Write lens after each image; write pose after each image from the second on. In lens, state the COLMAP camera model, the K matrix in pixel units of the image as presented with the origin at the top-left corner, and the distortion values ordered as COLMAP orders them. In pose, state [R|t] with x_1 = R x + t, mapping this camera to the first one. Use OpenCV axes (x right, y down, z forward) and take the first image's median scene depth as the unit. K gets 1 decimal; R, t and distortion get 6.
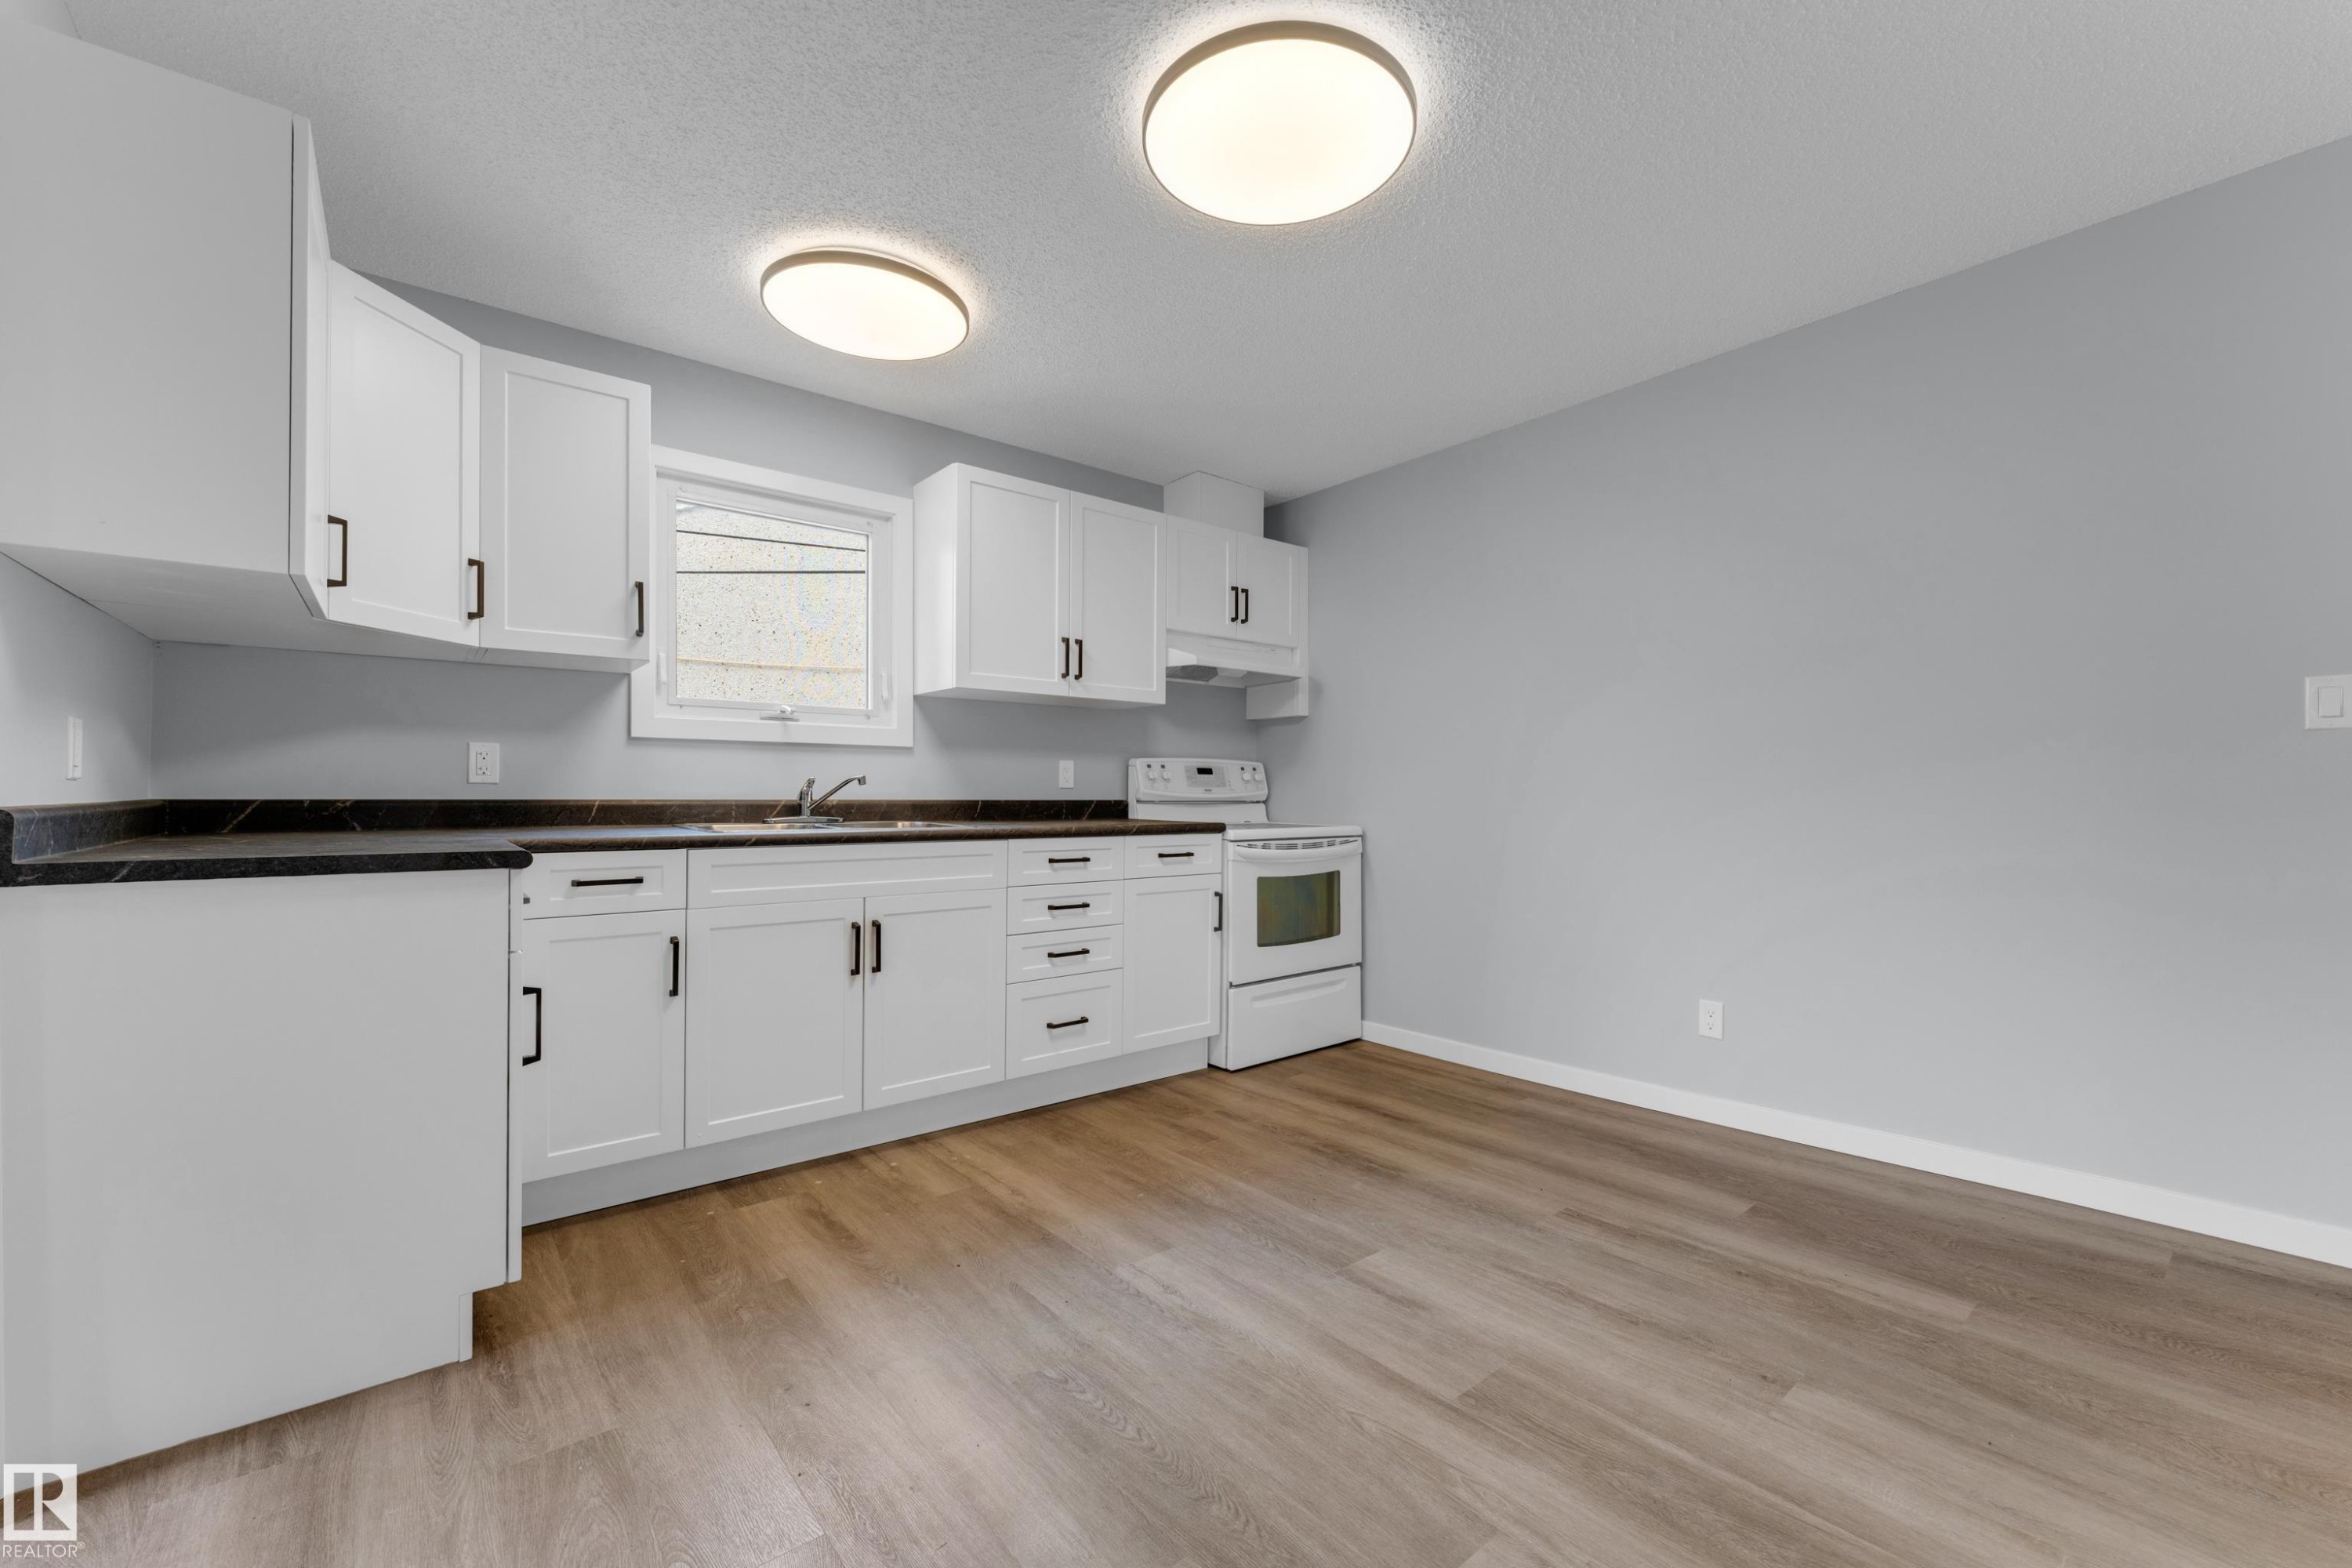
lens RADIAL K [[945.1, 0, 1169.6], [0, 945.1, 788.5], [0, 0, 1]] dist [0.002426, -0.000186]
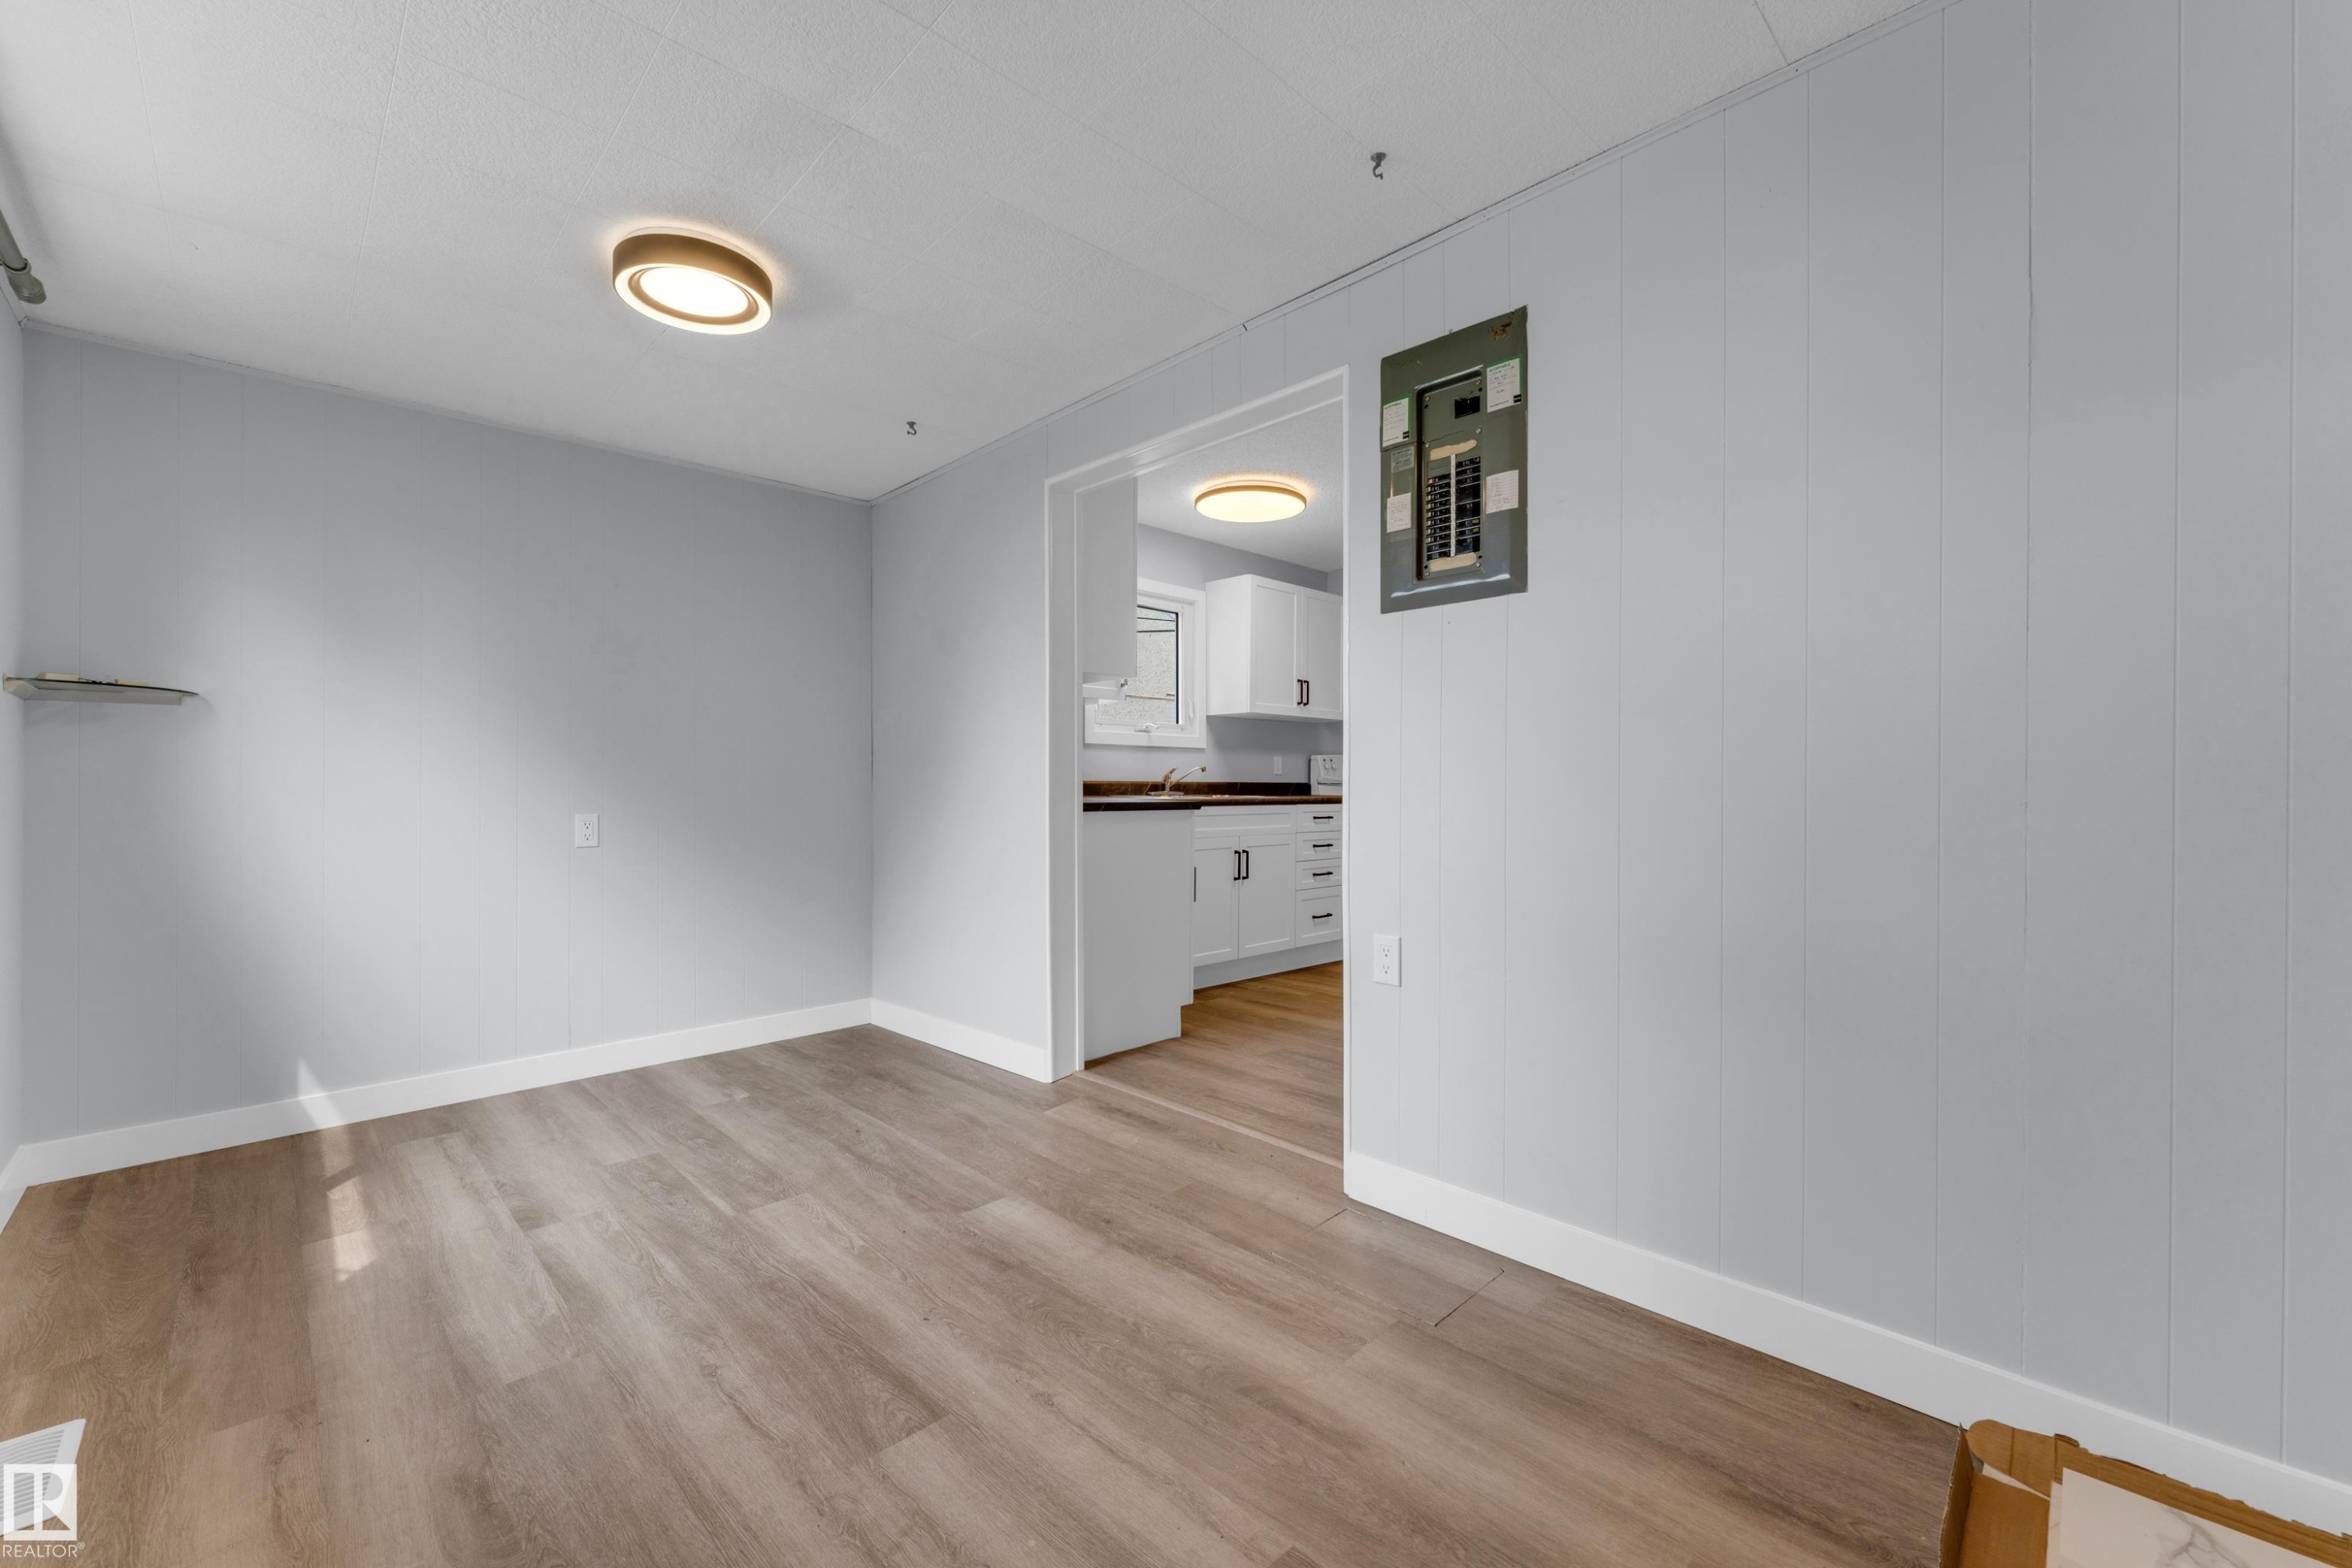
lens RADIAL K [[952.9, 0, 1176.0], [0, 952.9, 784.0], [0, 0, 1]] dist [0.000900, -0.000230]
pose [[0.995190, -0.001532, 0.097957, -0.530646], [0.000910, 0.999979, 0.006395, 0.005940], [-0.097964, -0.006275, 0.995170, -0.644356]]
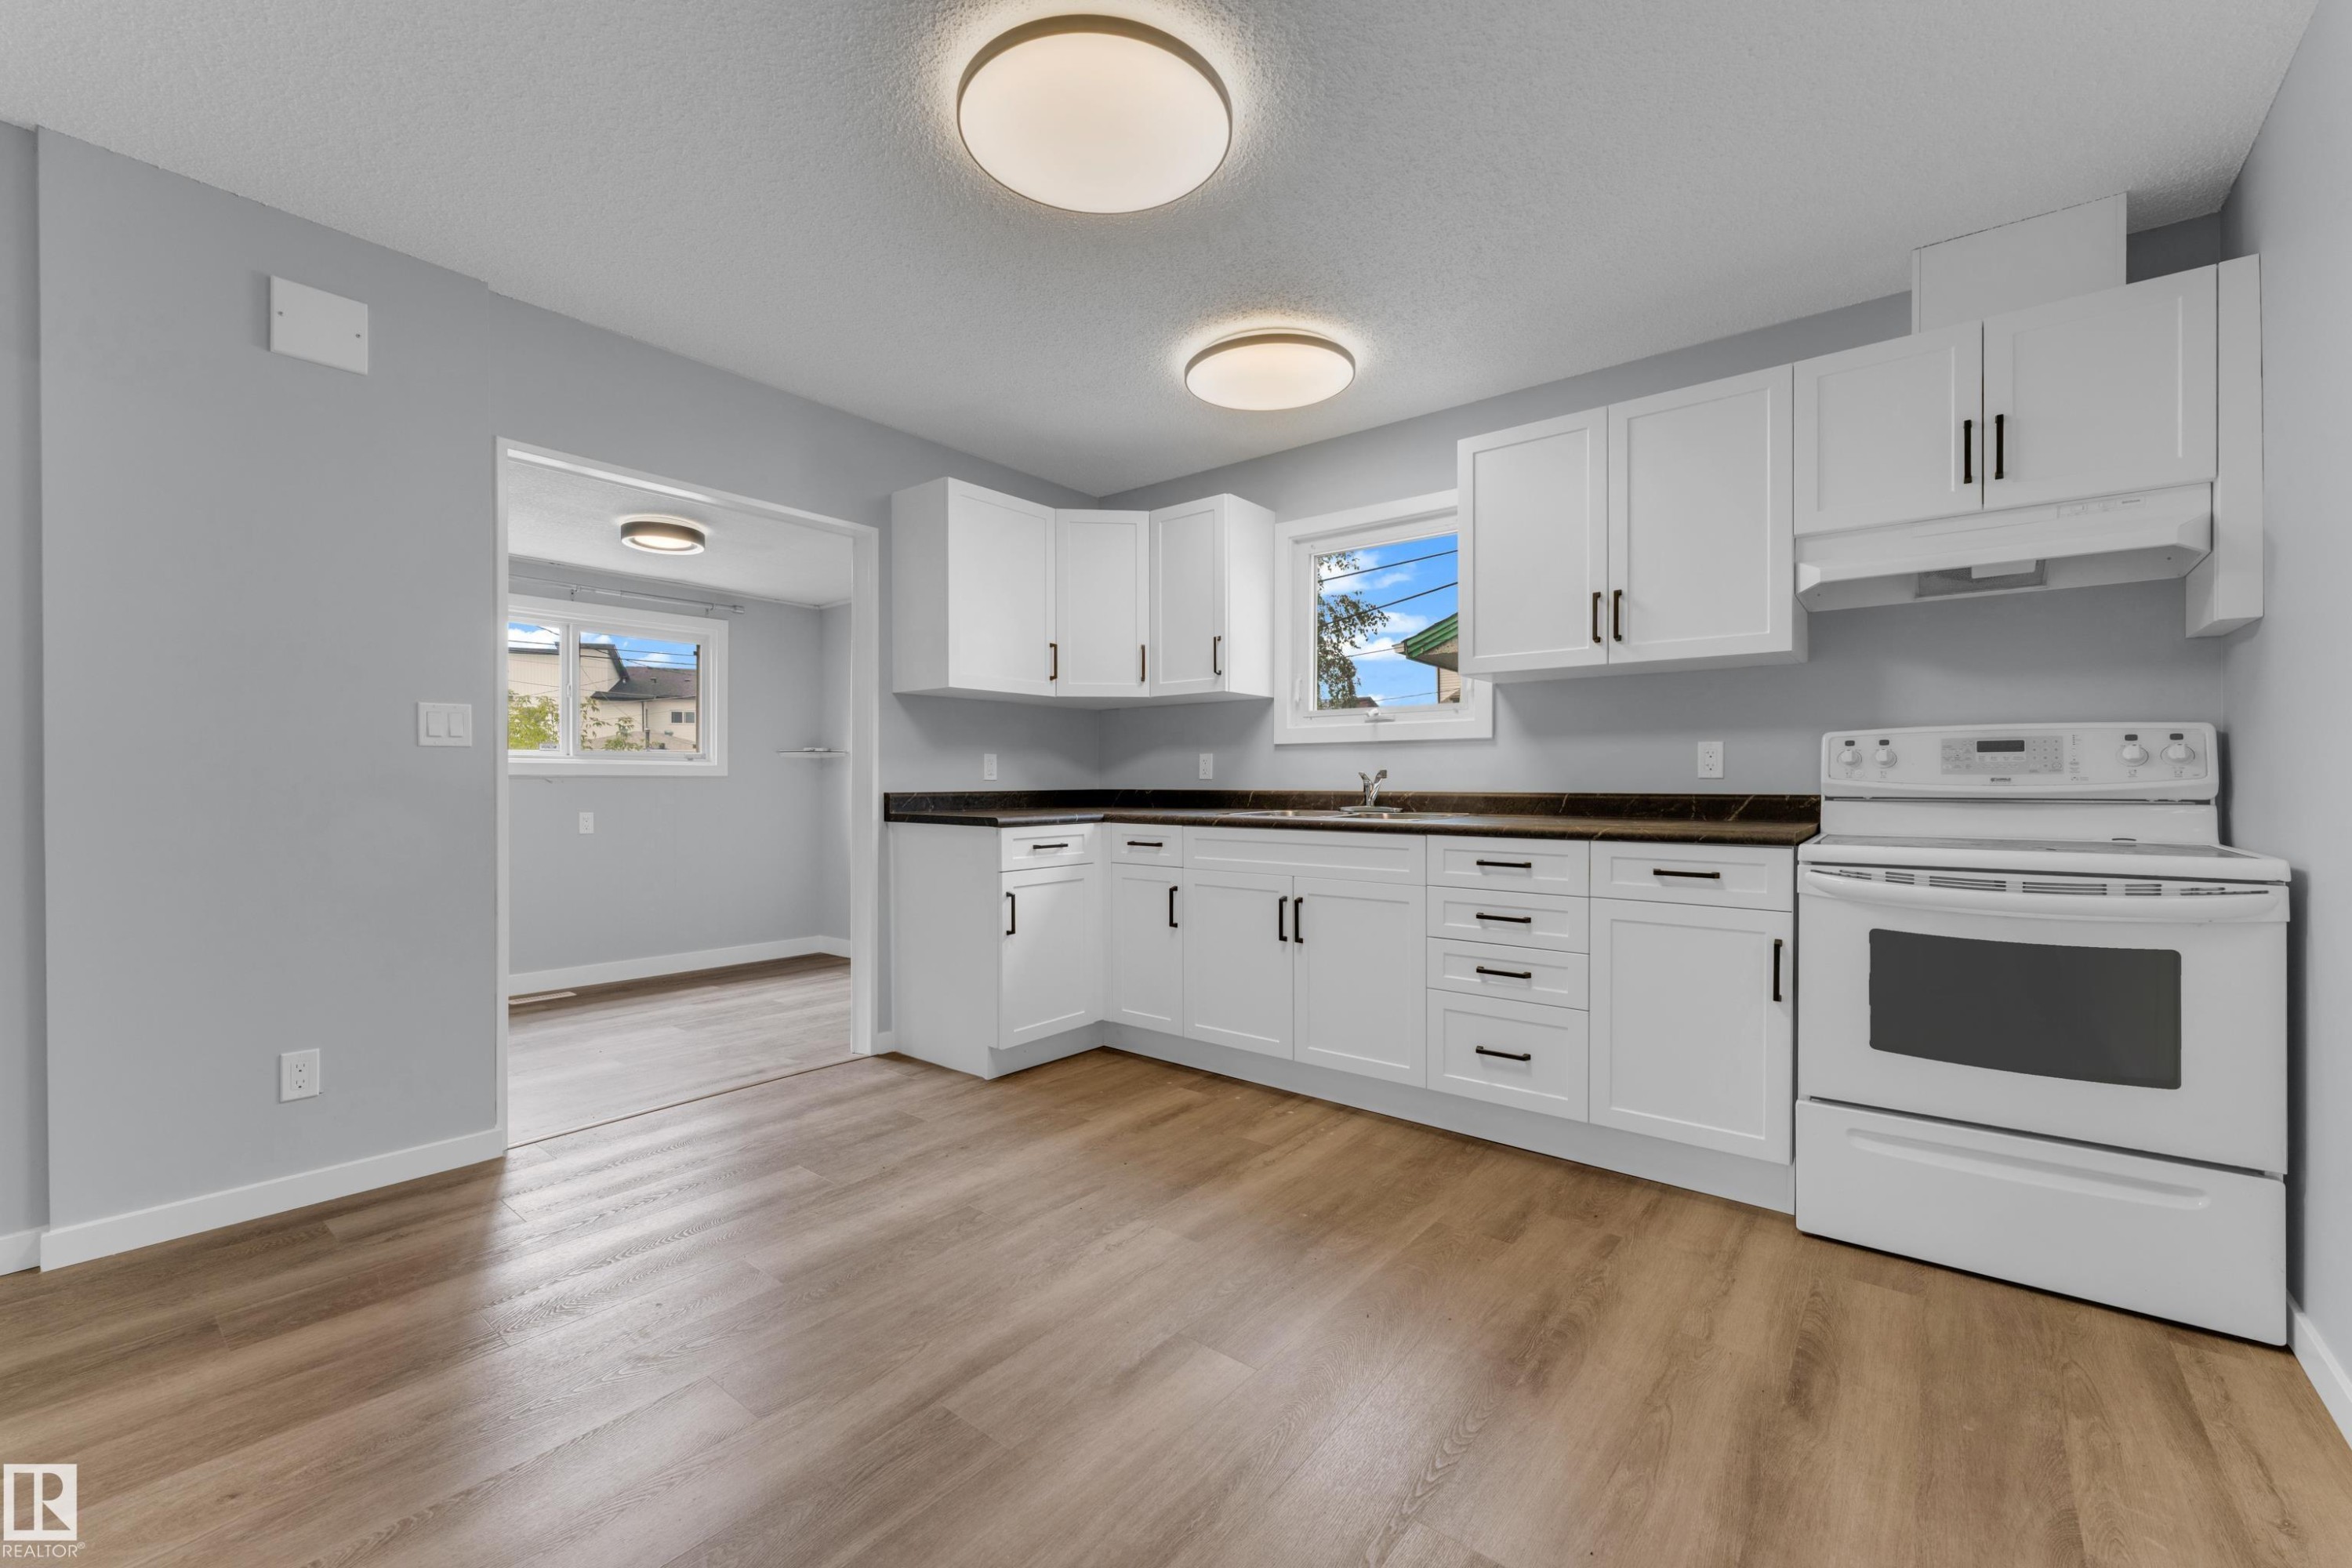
lens RADIAL K [[945.1, 0, 1169.6], [0, 945.1, 788.5], [0, 0, 1]] dist [0.002426, -0.000186]
pose [[0.207361, 0.000220, -0.978264, 0.671501], [0.004529, 0.999989, 0.001185, 0.005644], [0.978254, -0.004676, 0.207358, 0.532267]]
